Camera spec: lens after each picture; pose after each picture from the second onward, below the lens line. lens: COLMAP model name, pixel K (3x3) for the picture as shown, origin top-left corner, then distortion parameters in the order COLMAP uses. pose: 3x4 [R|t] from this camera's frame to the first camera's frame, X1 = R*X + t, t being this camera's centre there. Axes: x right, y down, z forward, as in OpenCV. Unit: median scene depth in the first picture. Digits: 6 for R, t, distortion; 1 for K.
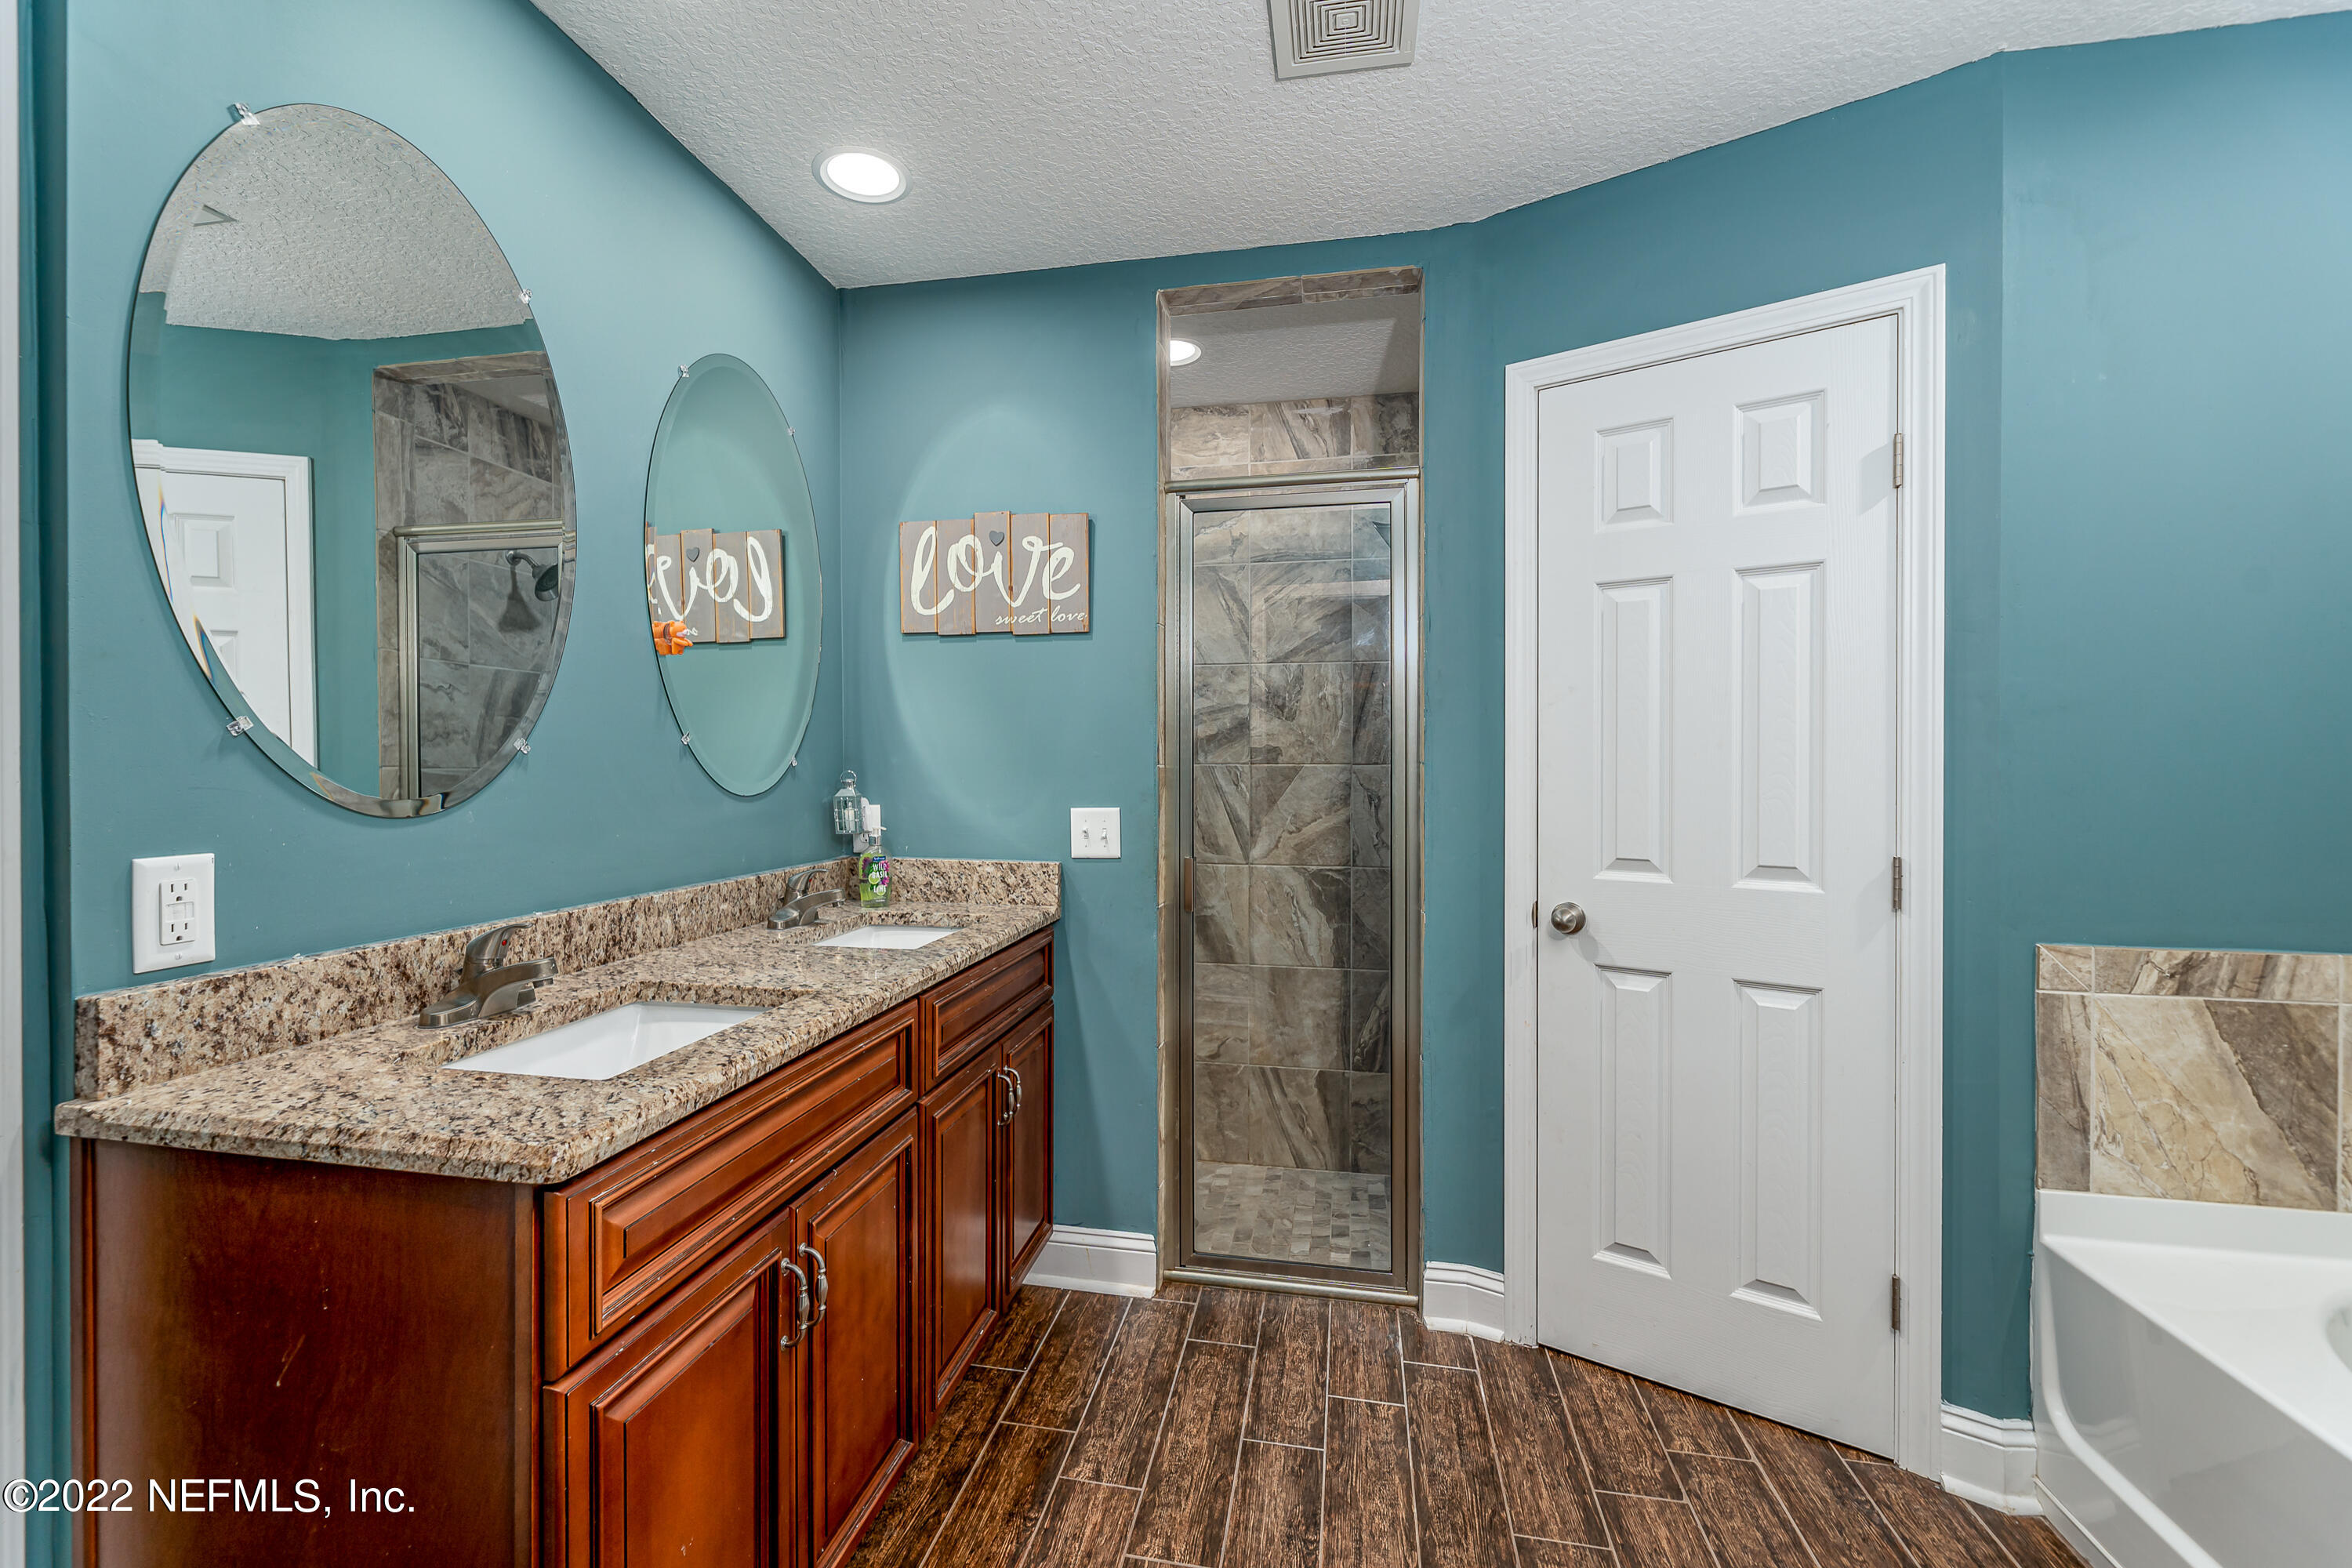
lens RADIAL K [[952.9, 0, 1163.3], [0, 952.9, 784.5], [0, 0, 1]] dist [0.000504, -0.000050]
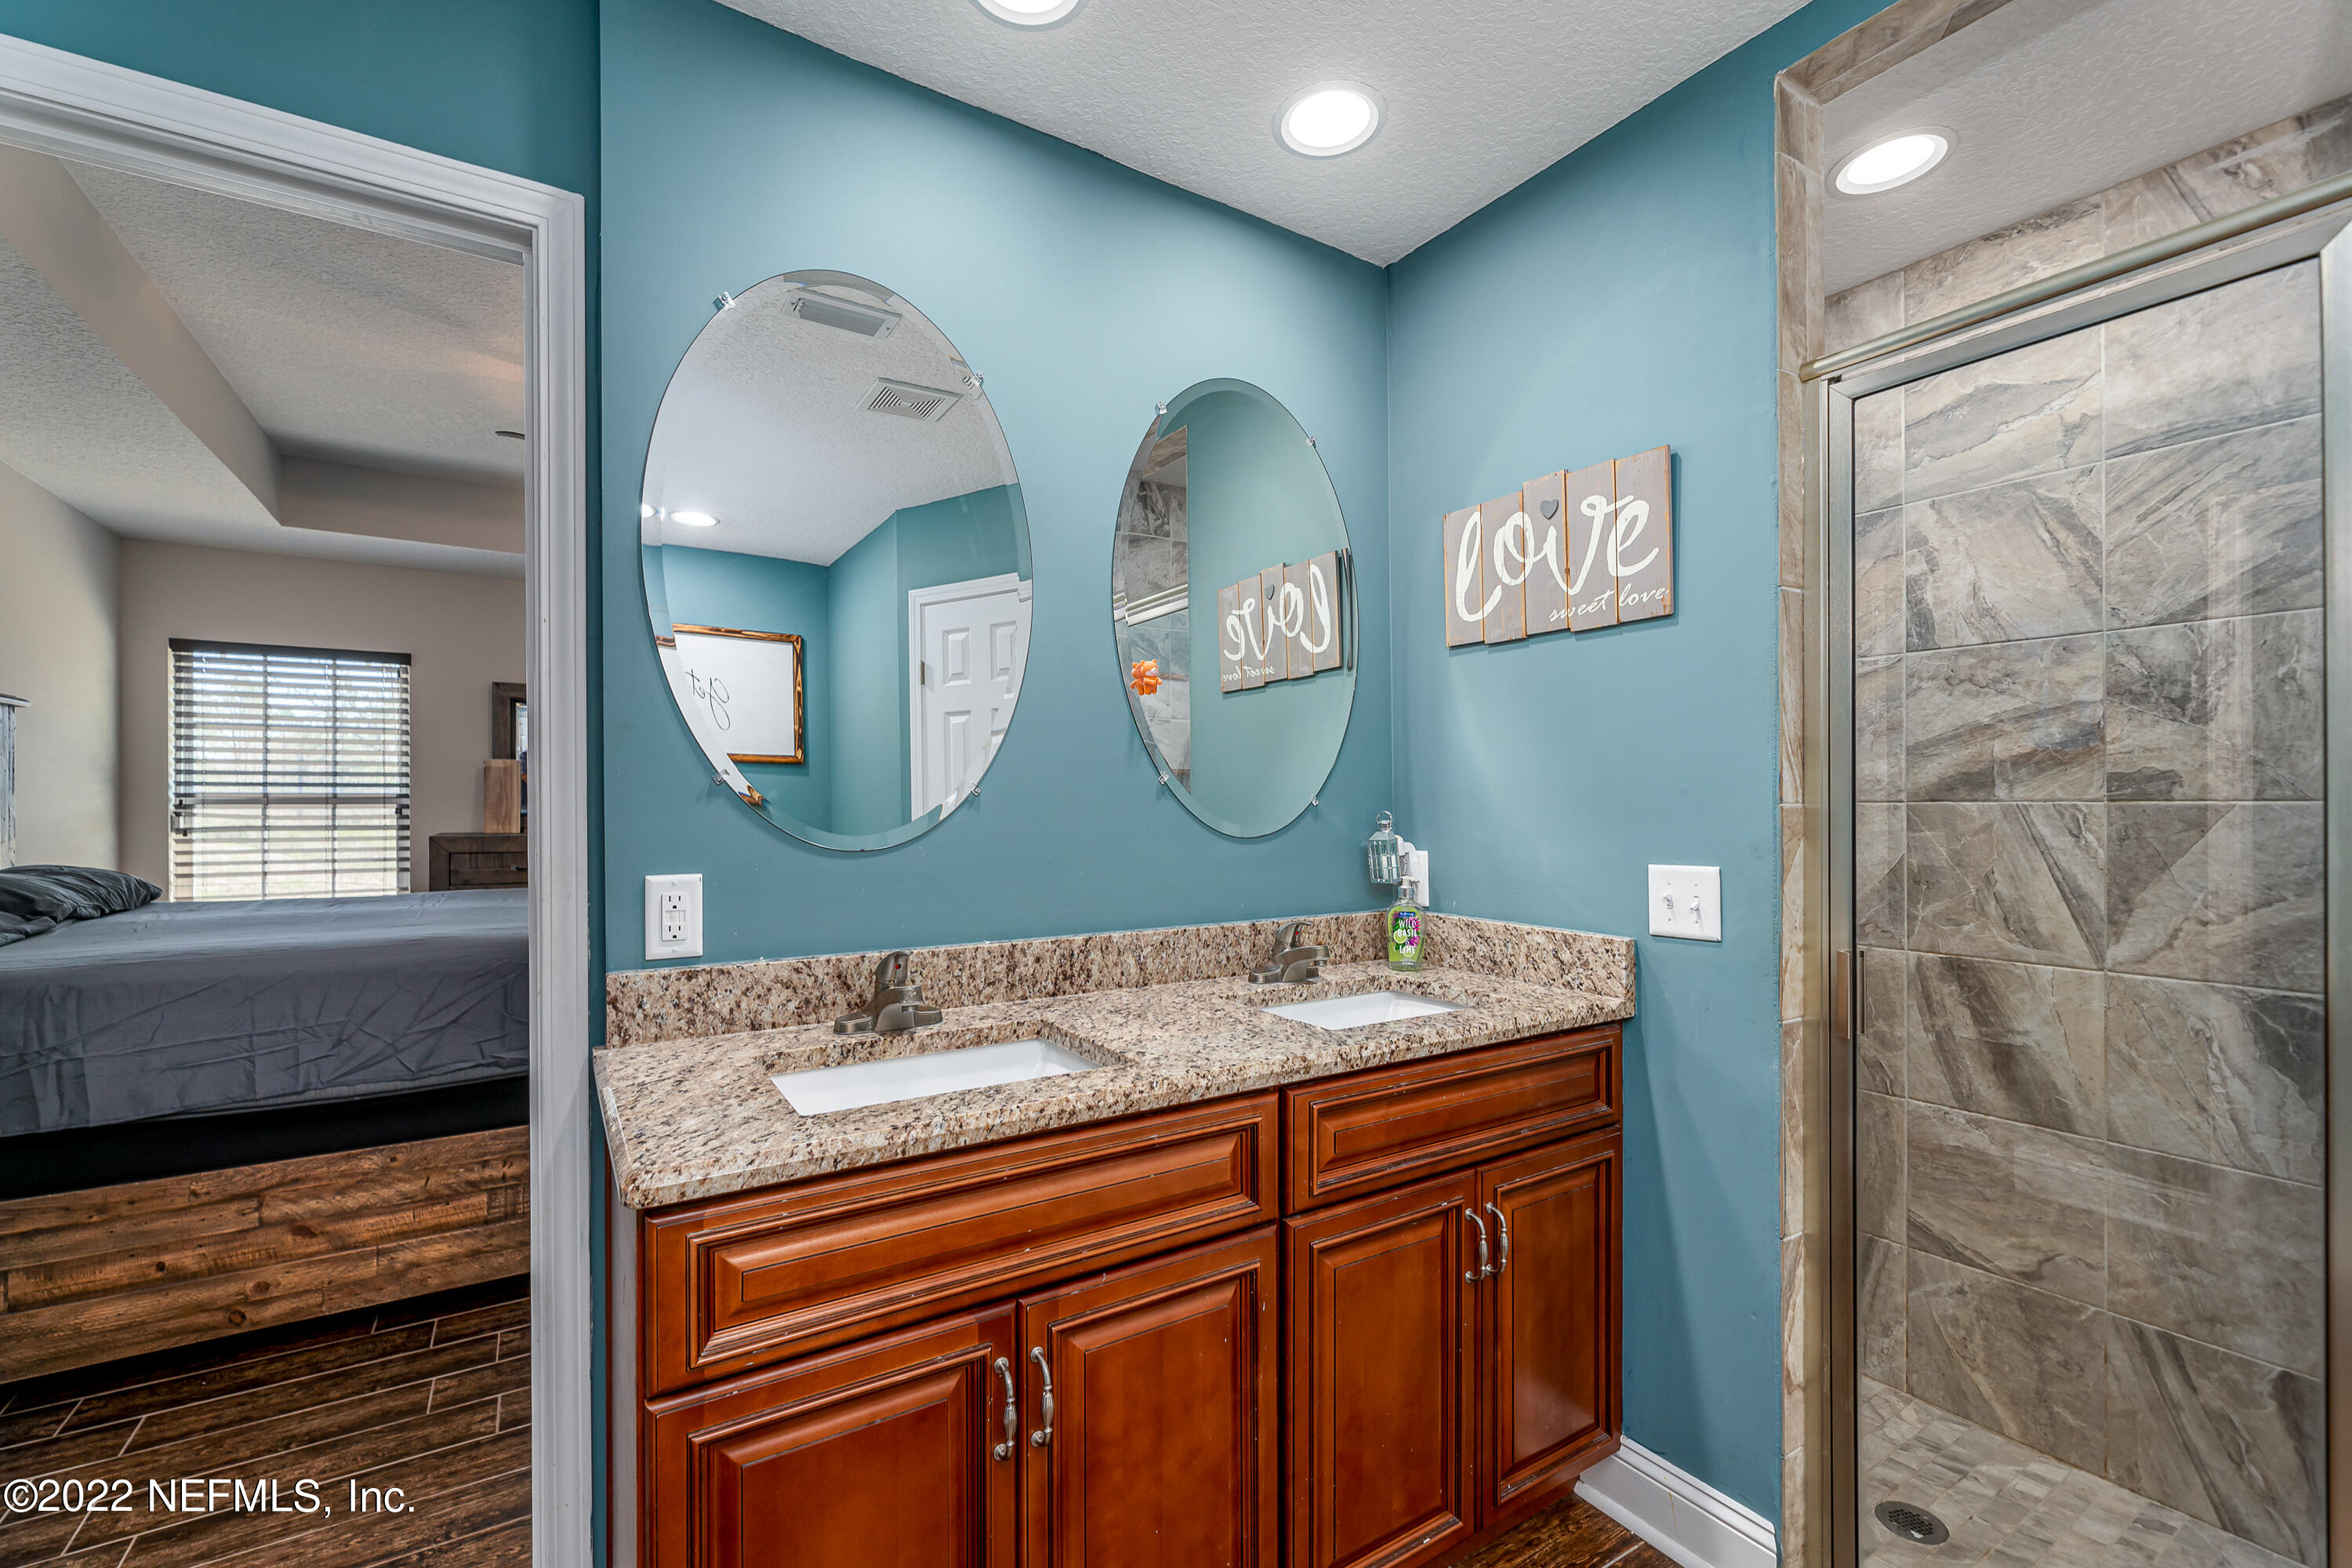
lens RADIAL K [[977.5, 0, 1174.6], [0, 977.5, 815.6], [0, 0, 1]] dist [0.000510, -0.000038]
pose [[0.691546, 0.005412, -0.722312, 0.188536], [-0.011699, 0.999925, -0.003709, -0.004784], [0.722237, 0.011016, 0.691558, 0.240874]]
